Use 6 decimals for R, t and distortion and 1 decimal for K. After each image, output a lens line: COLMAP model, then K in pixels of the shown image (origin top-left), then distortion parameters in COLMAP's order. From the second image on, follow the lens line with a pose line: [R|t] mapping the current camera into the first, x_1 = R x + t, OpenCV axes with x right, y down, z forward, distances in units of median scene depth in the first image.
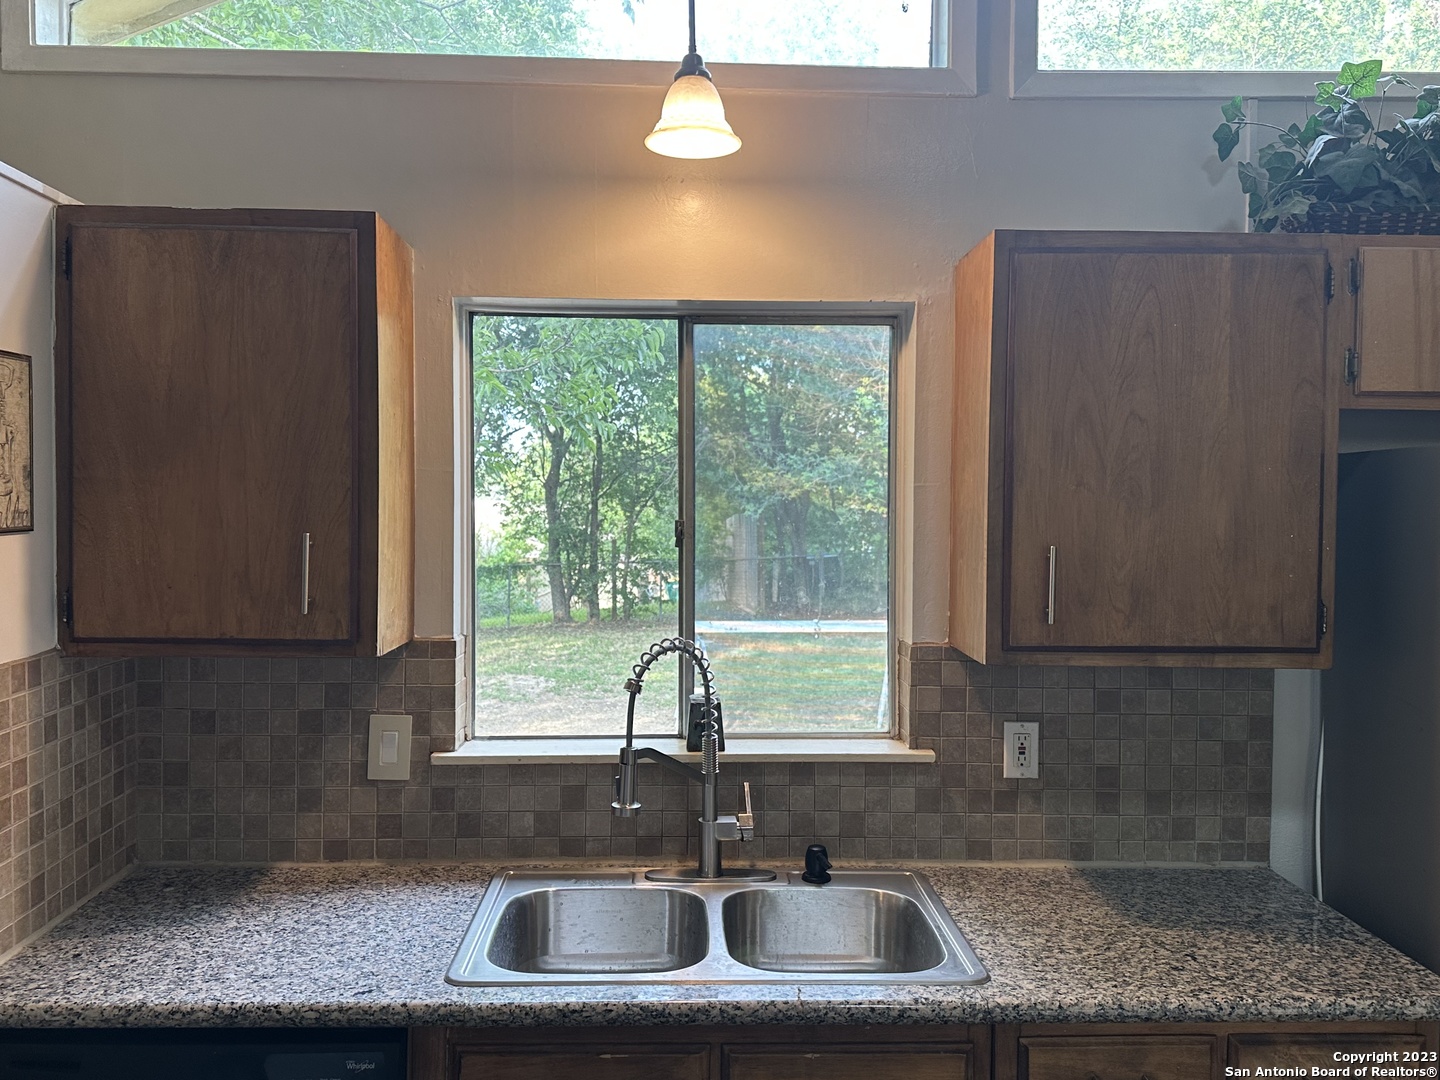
lens RADIAL K [[1245.4, 0, 720.0], [0, 1245.4, 540.0], [0, 0, 1]] dist [0.131351, -0.258330]
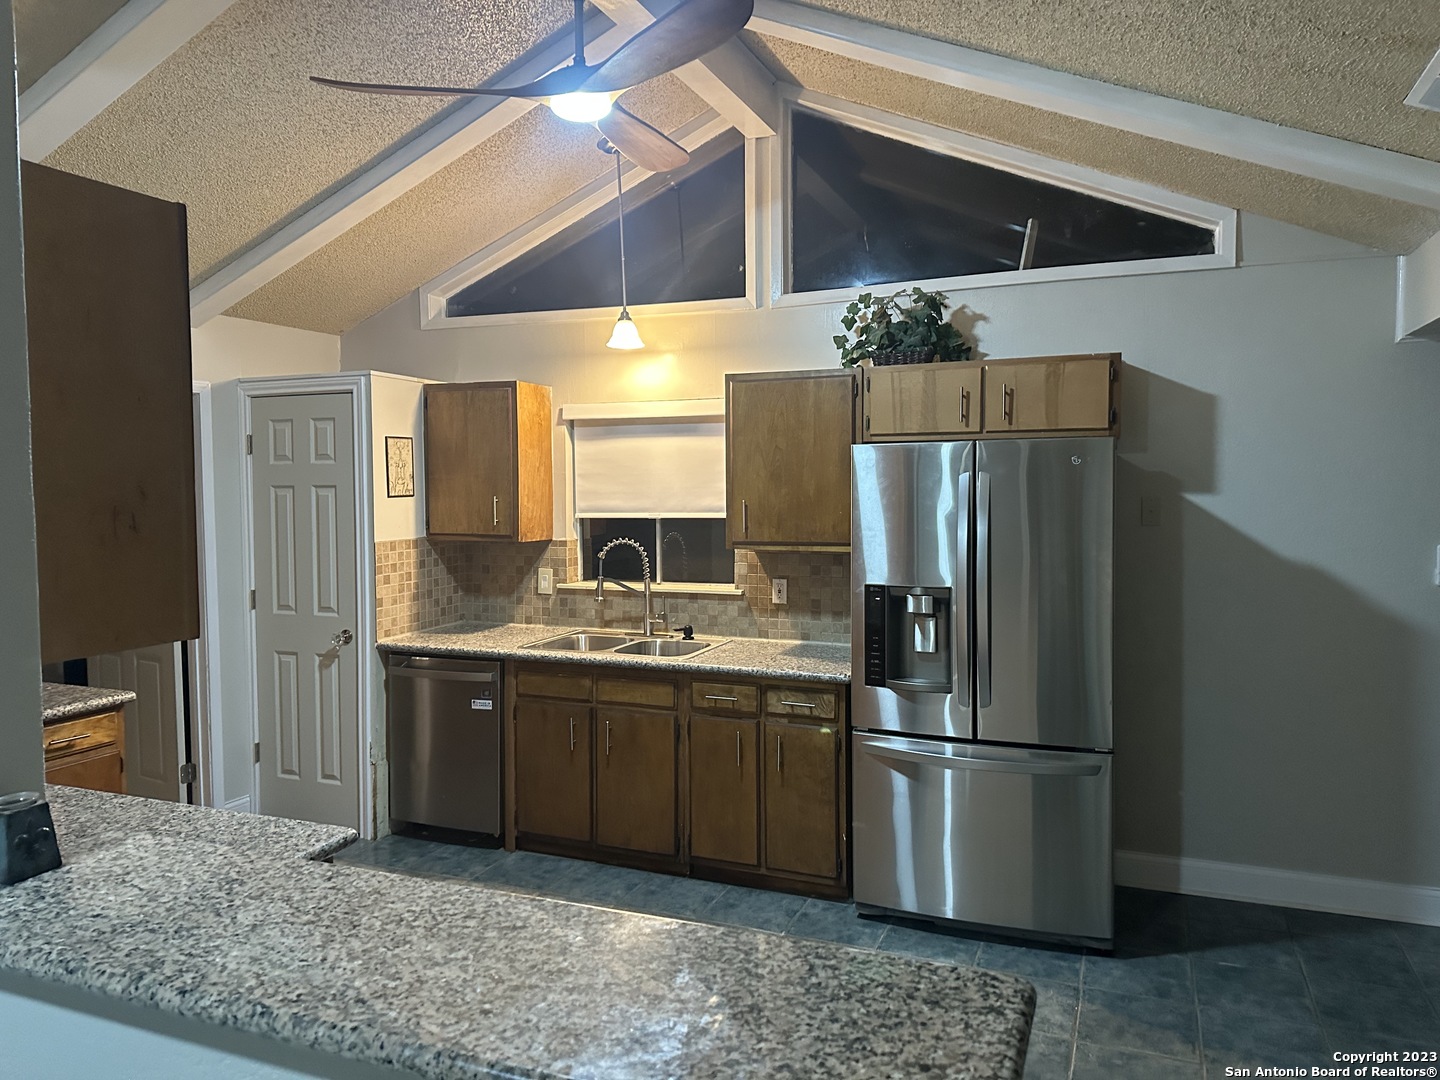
lens RADIAL K [[1024.2, 0, 730.0], [0, 1024.2, 531.6], [0, 0, 1]] dist [0.037816, -0.086810]
pose [[0.912684, 0.008496, -0.408577, 0.939187], [-0.003101, 0.999899, 0.013865, 0.033629], [0.408654, -0.011388, 0.912619, -0.756604]]
